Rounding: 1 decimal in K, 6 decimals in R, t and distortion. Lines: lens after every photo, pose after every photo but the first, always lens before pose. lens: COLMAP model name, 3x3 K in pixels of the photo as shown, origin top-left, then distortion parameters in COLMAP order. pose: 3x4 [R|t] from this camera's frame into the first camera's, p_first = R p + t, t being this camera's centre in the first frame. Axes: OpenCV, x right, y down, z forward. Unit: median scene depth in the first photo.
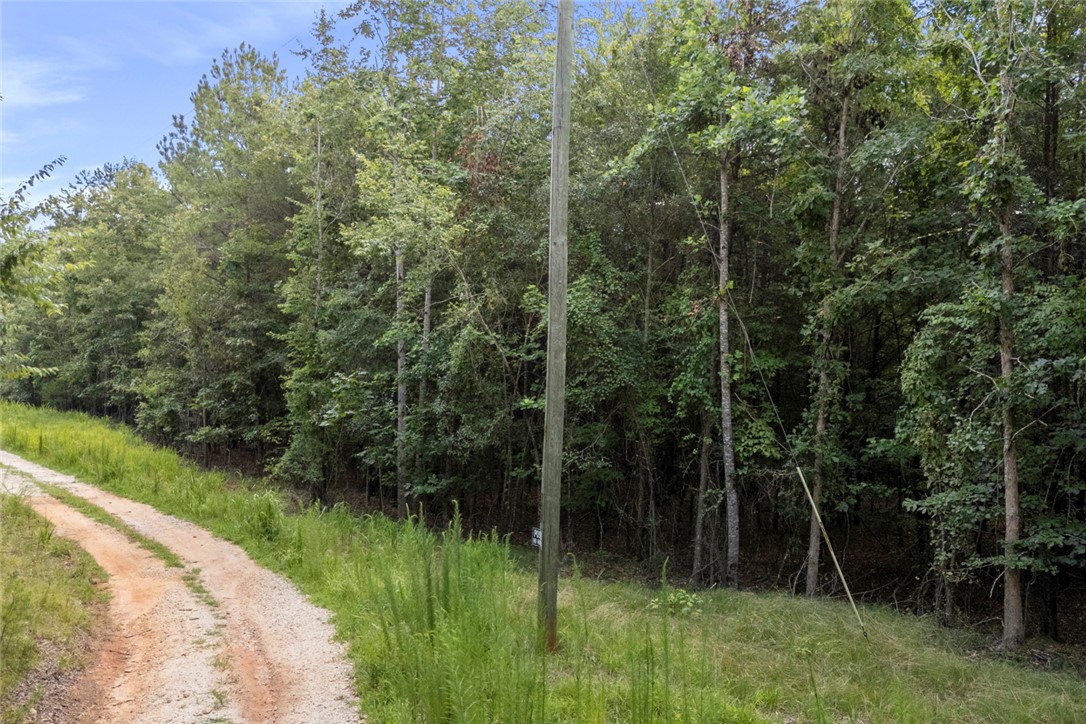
lens RADIAL K [[912.0, 0, 548.8], [0, 912.0, 366.8], [0, 0, 1]] dist [0.077100, -0.093996]
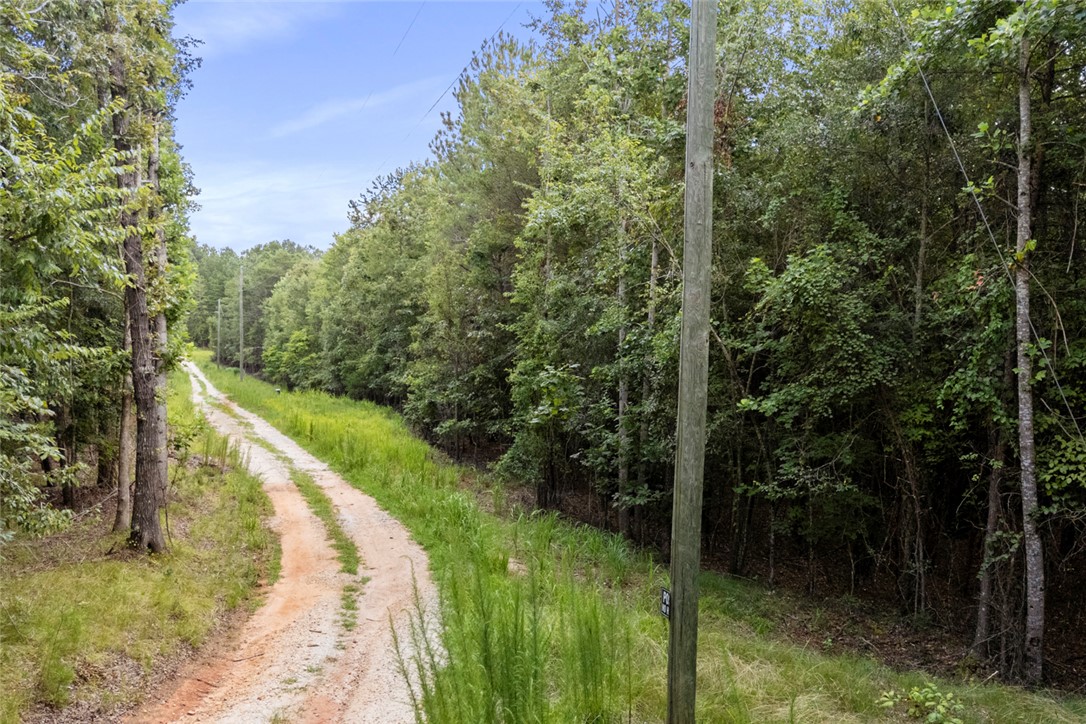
lens RADIAL K [[912.0, 0, 538.9], [0, 912.0, 361.0], [0, 0, 1]] dist [0.077100, -0.093996]
pose [[0.944903, 0.010101, -0.327195, 0.061221], [-0.011363, 0.999934, -0.001943, 0.004696], [0.327153, 0.005554, 0.944955, 0.167534]]
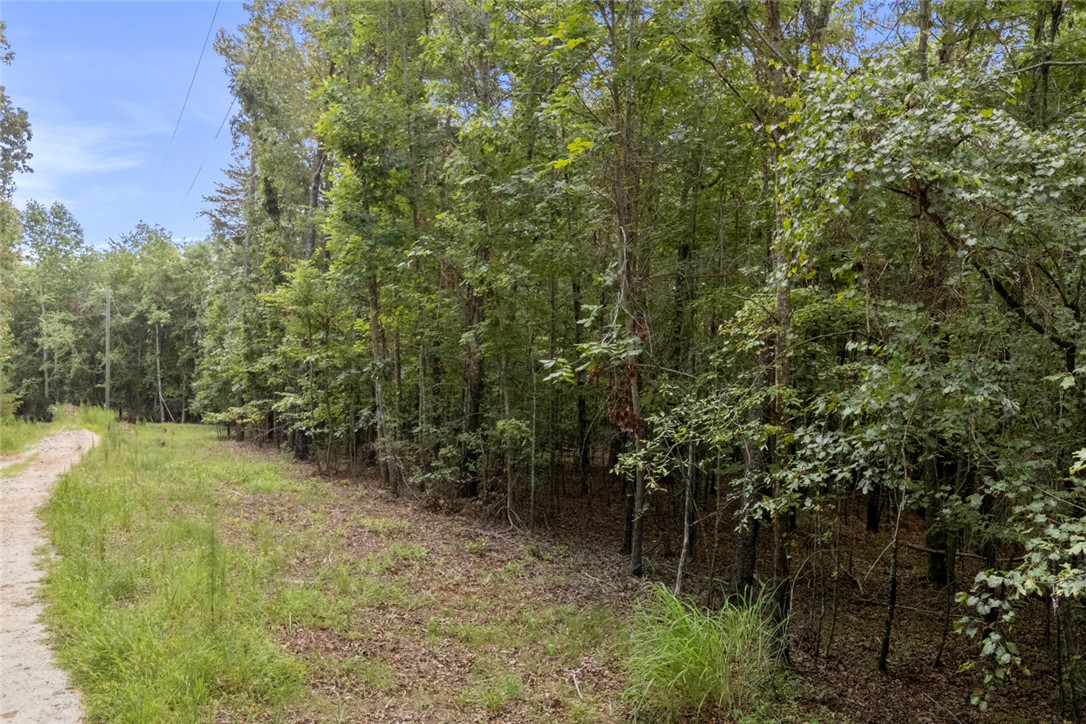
lens RADIAL K [[912.0, 0, 545.7], [0, 912.0, 353.6], [0, 0, 1]] dist [0.077100, -0.093996]
pose [[0.898334, -0.022691, 0.438726, -0.031946], [0.028960, 0.999552, -0.007600, -0.007070], [-0.438357, 0.019533, 0.898589, -2.623642]]
